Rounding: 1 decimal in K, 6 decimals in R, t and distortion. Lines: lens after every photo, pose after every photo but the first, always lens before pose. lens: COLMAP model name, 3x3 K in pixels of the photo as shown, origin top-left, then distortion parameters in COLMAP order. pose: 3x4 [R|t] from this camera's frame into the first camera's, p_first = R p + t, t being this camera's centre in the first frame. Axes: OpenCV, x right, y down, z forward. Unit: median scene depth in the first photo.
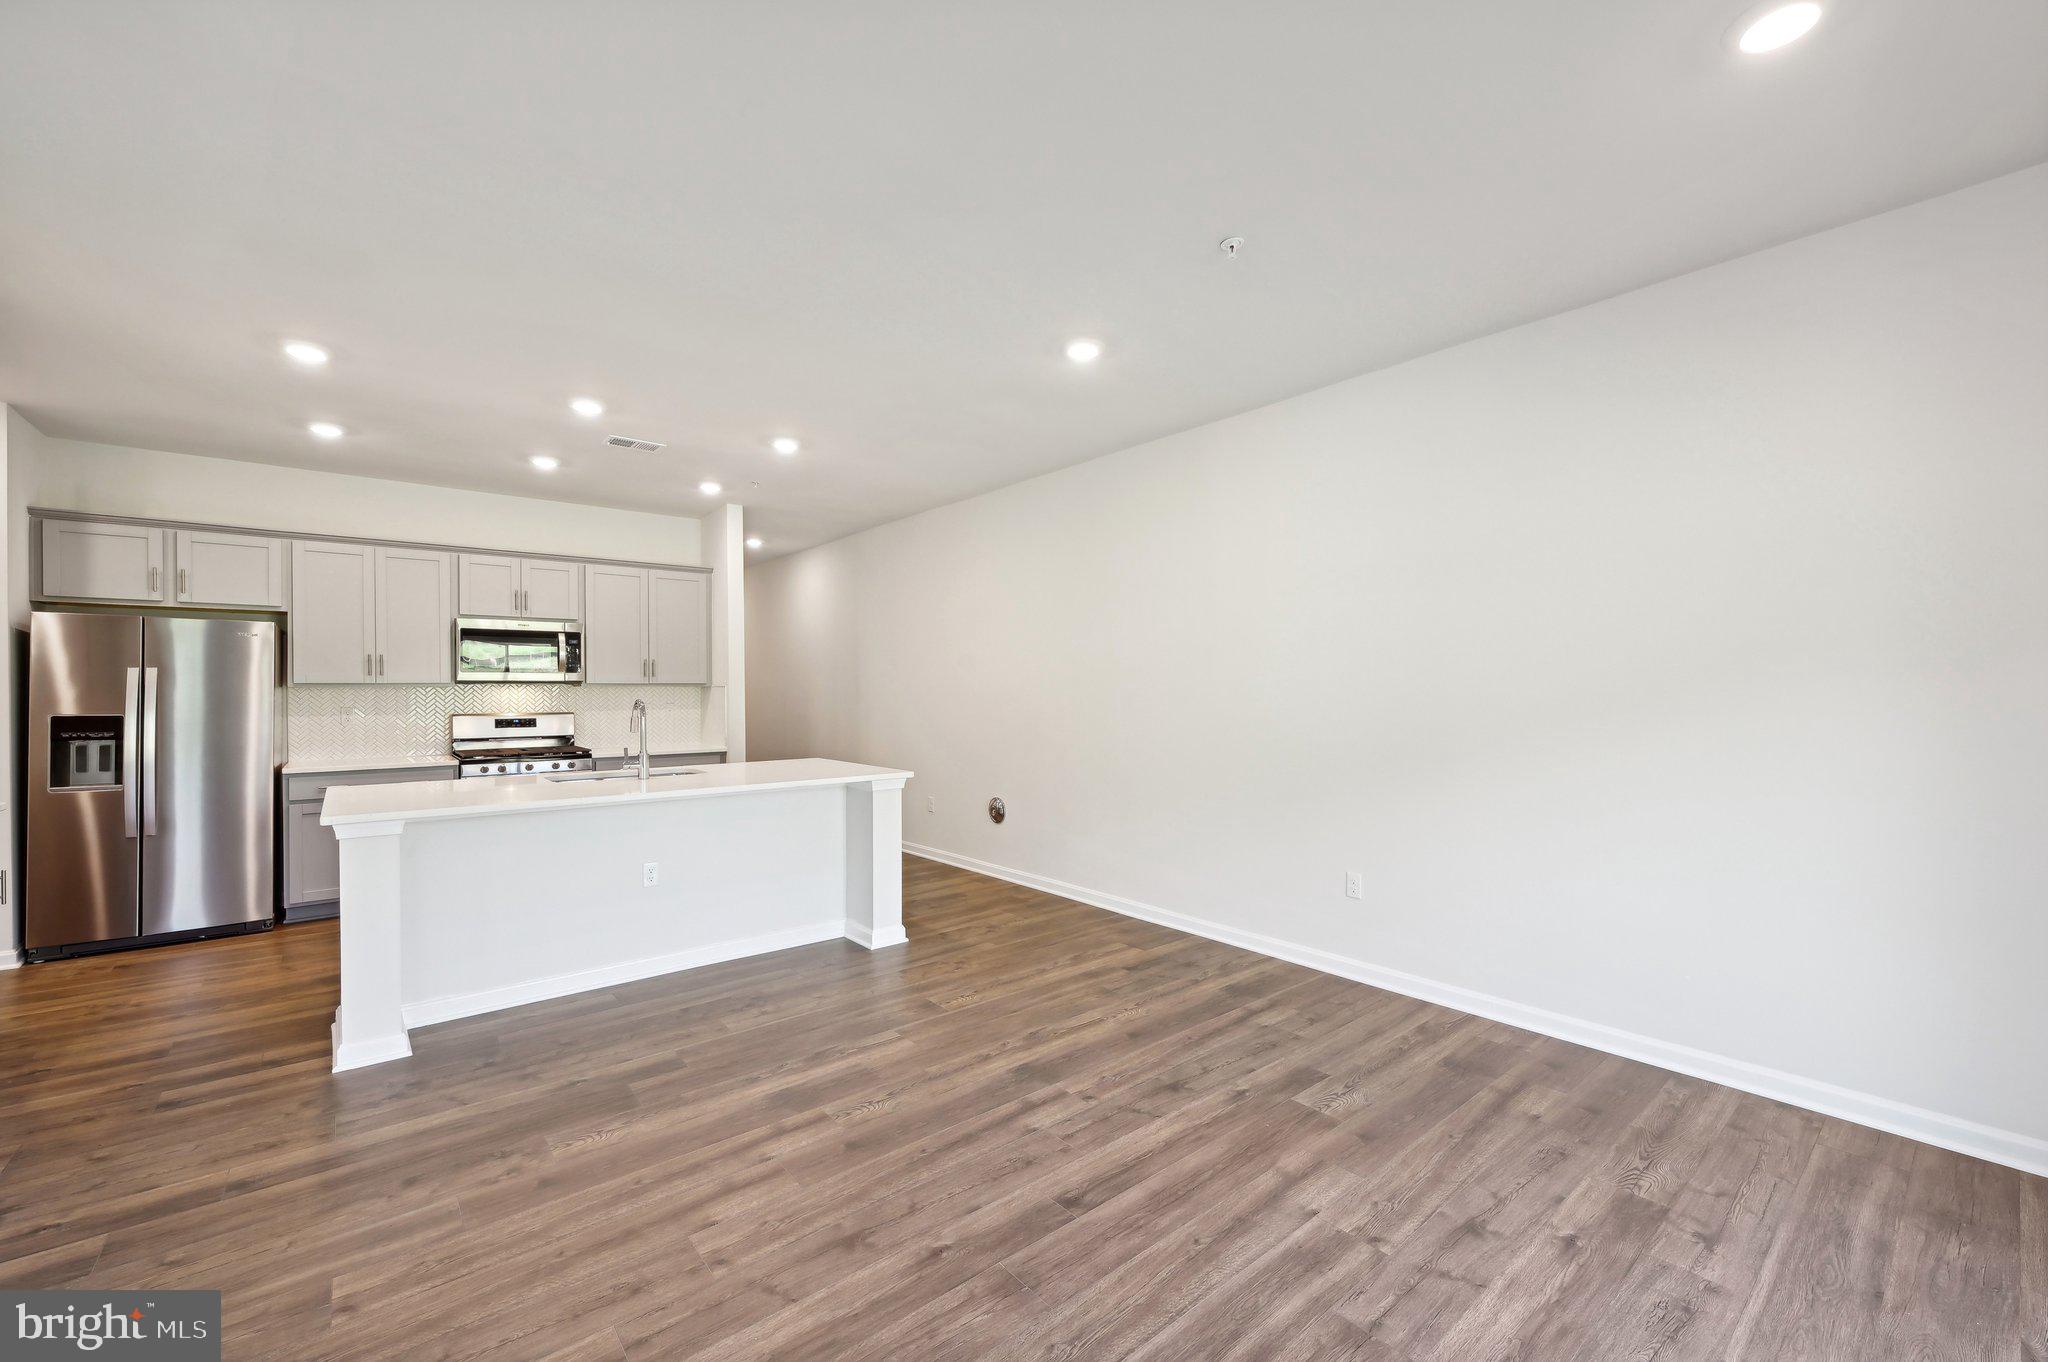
lens RADIAL K [[829.9, 0, 1029.6], [0, 829.9, 685.7], [0, 0, 1]] dist [-0.001732, -0.000091]
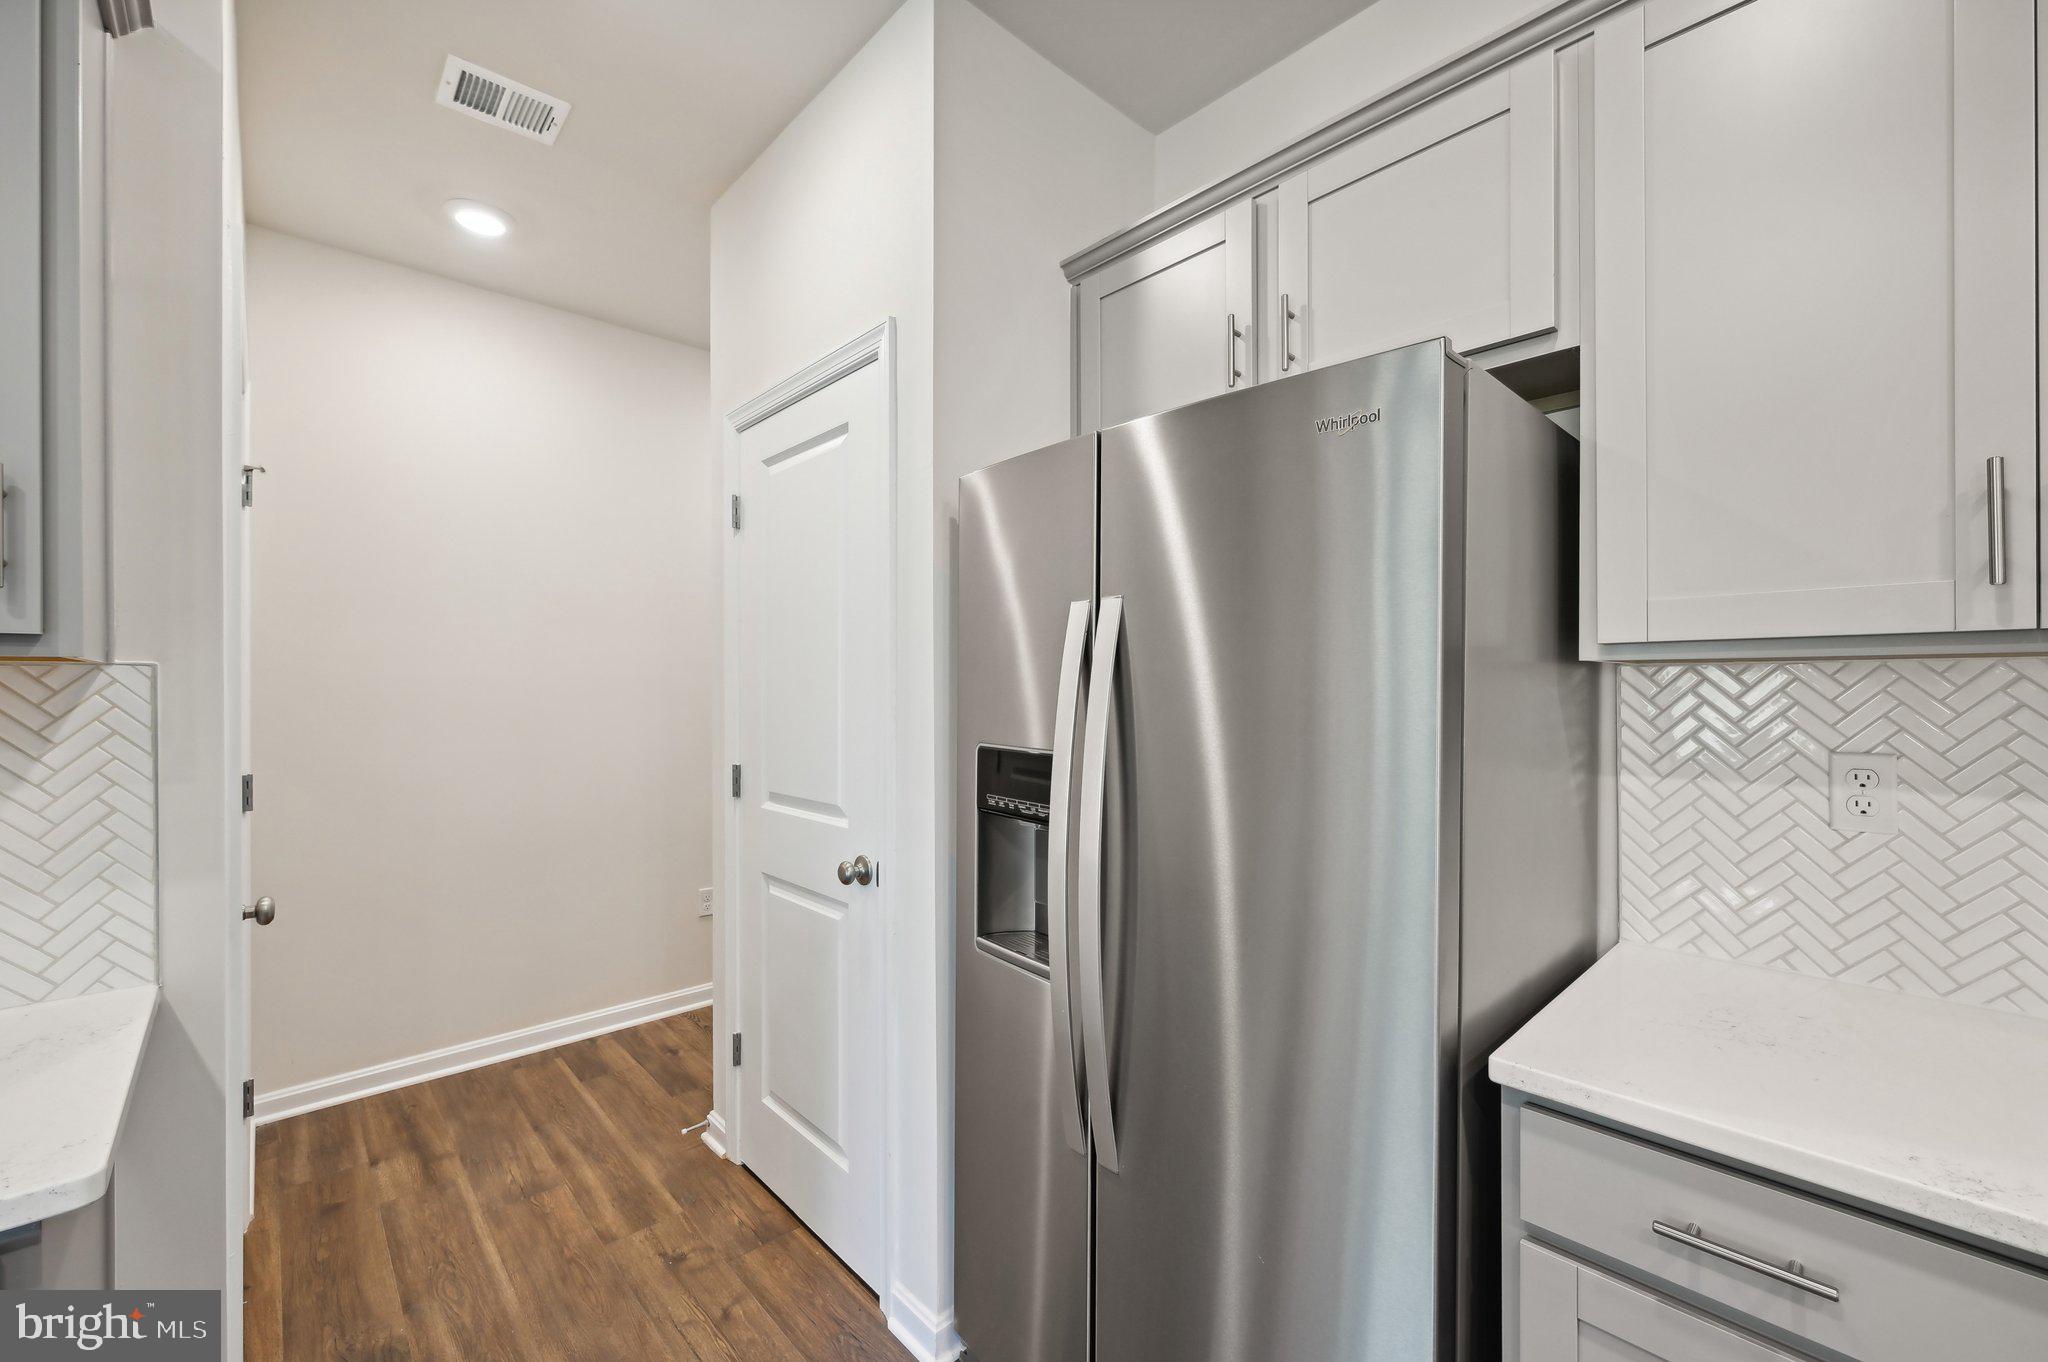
lens RADIAL K [[829.9, 0, 1029.6], [0, 829.9, 685.7], [0, 0, 1]] dist [-0.001732, -0.000091]
pose [[0.054531, 0.001188, -0.998511, -0.615978], [0.005092, 0.999986, 0.001468, 0.006721], [0.998499, -0.005165, 0.054524, 0.765349]]
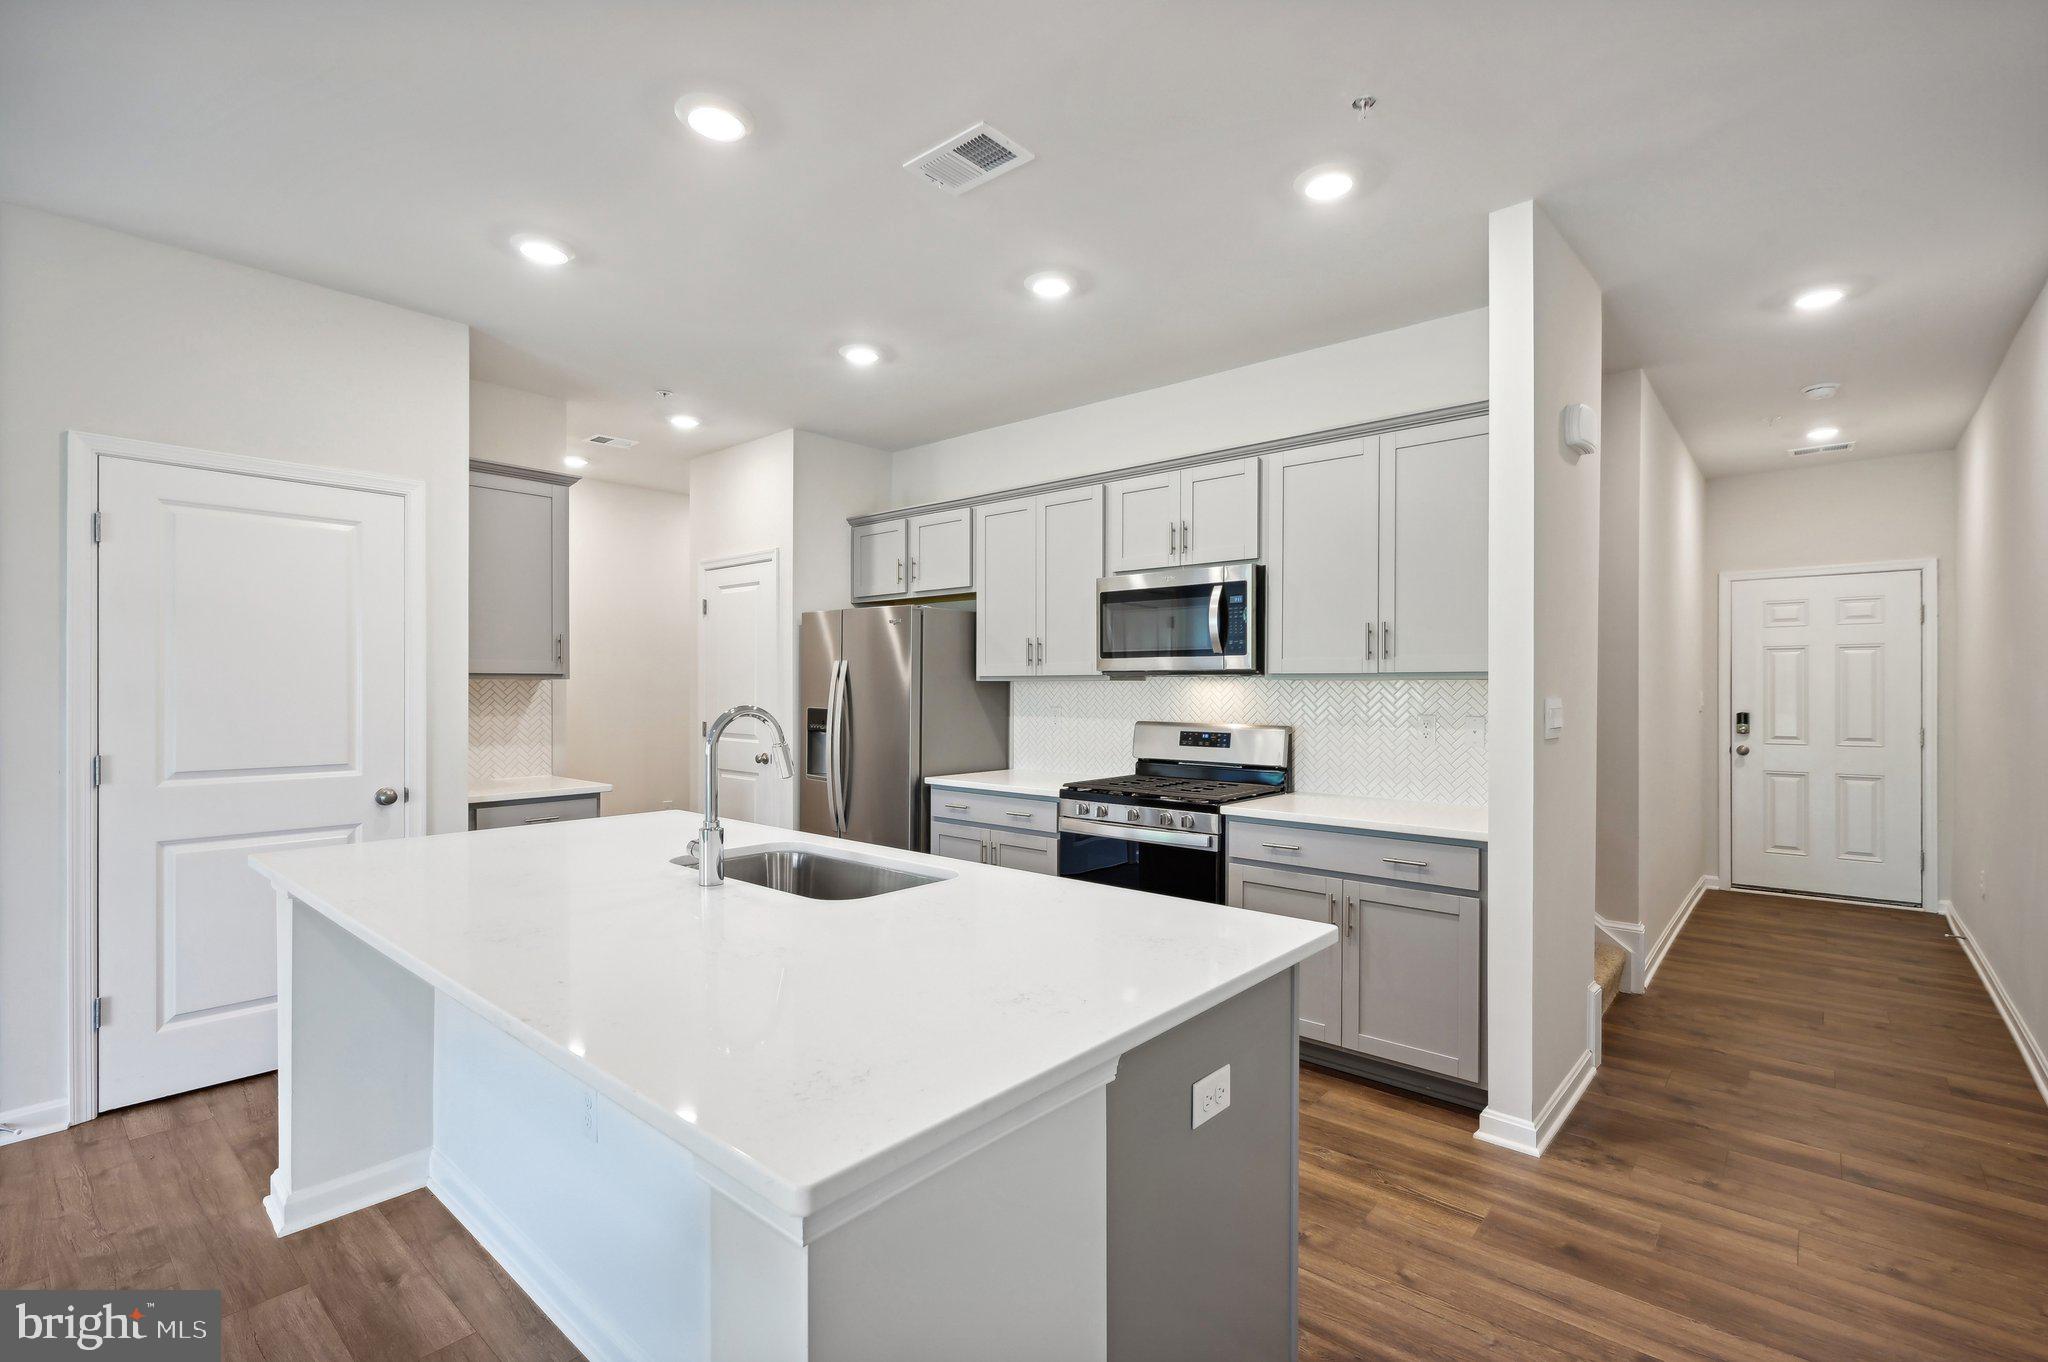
lens RADIAL K [[921.5, 0, 1024.0], [0, 921.5, 681.0], [0, 0, 1]] dist [-0.000859, -0.000330]
pose [[0.153633, -0.002906, -0.988124, 0.037028], [0.000476, 0.999996, -0.002867, 0.004099], [0.988128, -0.000030, 0.153634, 0.835435]]
